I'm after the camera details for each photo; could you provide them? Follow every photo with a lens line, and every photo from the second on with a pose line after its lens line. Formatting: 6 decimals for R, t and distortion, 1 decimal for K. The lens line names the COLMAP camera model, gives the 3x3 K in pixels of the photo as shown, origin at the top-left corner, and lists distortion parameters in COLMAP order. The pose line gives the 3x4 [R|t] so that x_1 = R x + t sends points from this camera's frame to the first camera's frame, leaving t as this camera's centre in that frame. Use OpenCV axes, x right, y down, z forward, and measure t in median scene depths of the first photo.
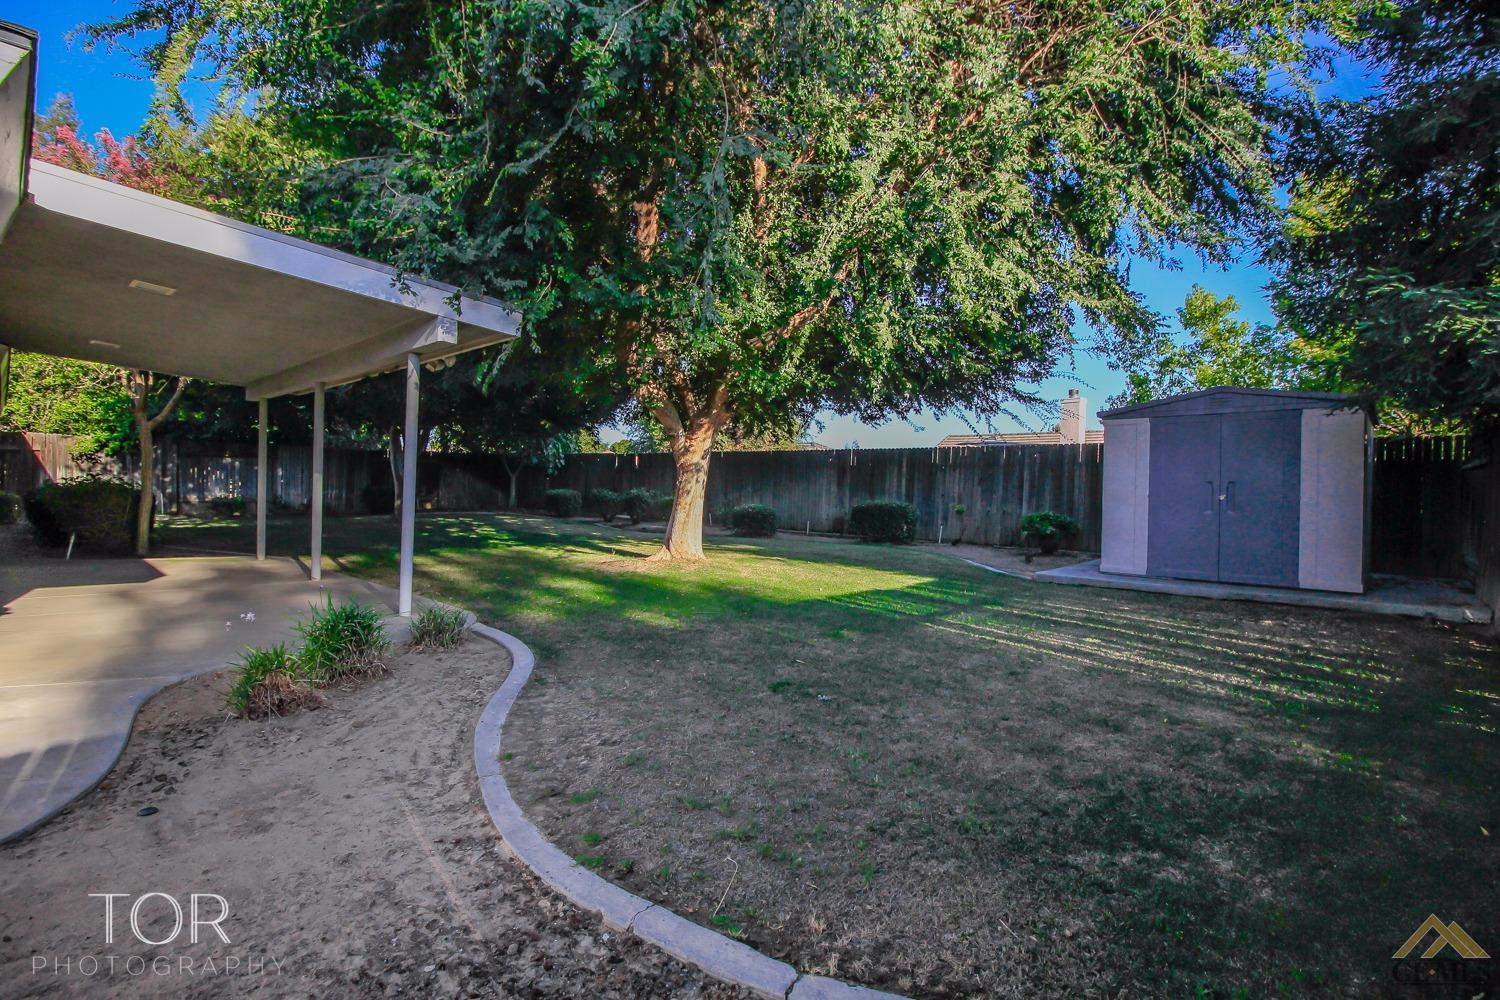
lens RADIAL K [[696.7, 0, 752.8], [0, 696.7, 496.1], [0, 0, 1]] dist [0.002941, -0.014183]
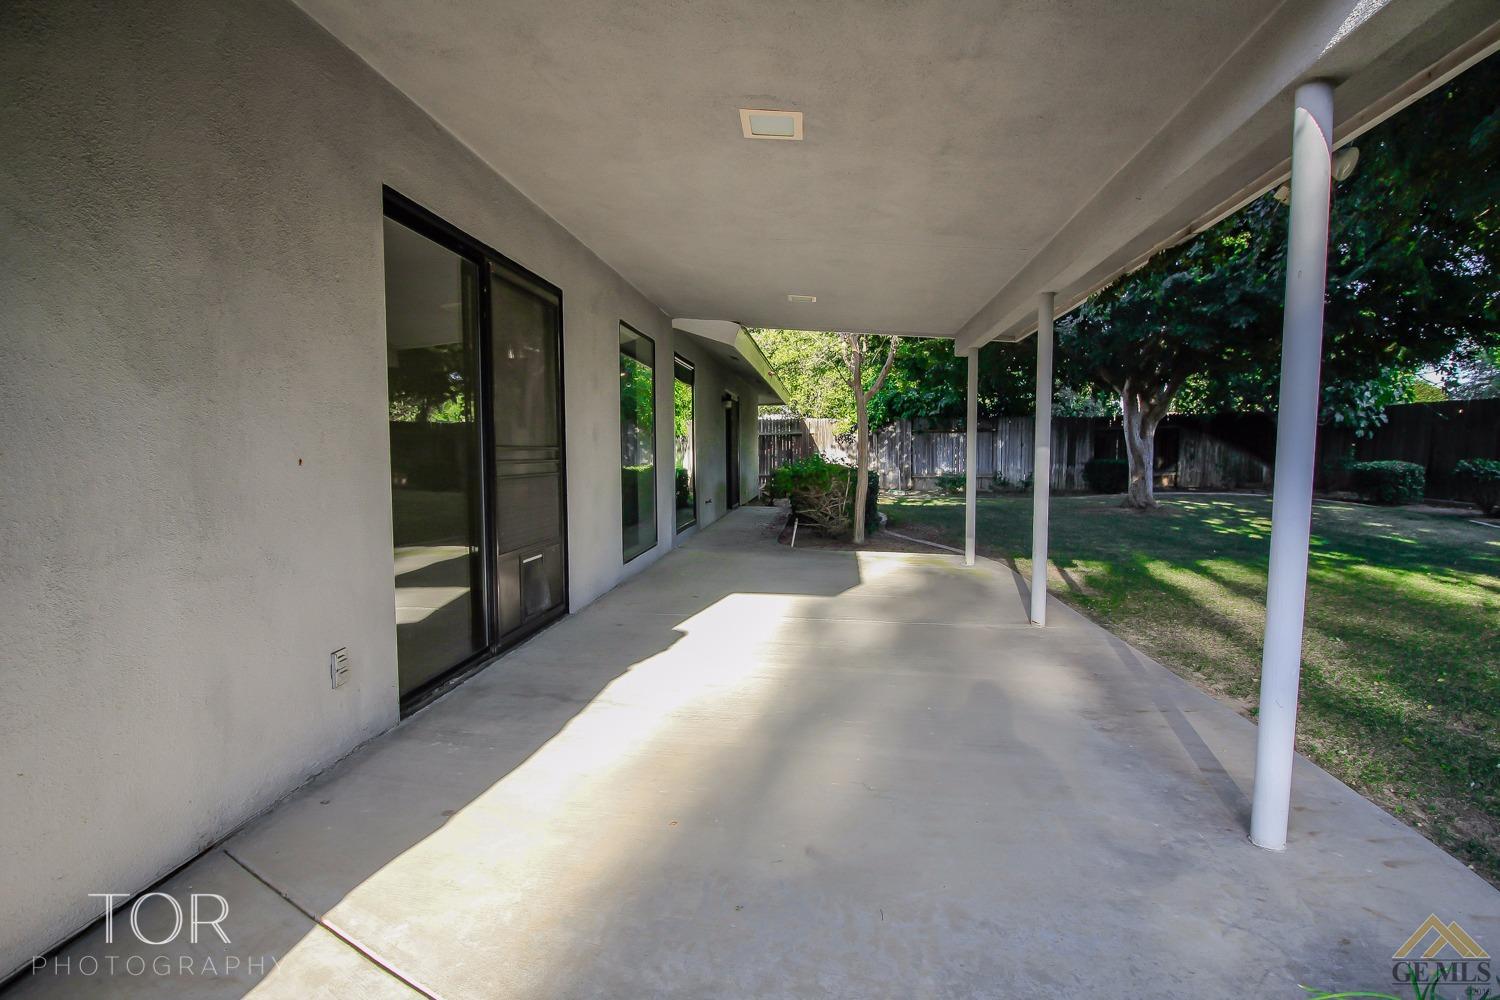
lens RADIAL K [[696.7, 0, 752.8], [0, 696.7, 496.1], [0, 0, 1]] dist [0.002941, -0.014183]
pose [[0.586128, 0.029937, -0.809665, -0.140705], [0.005351, 0.999152, 0.040817, -0.009184], [0.810201, -0.028256, 0.585471, 0.221447]]
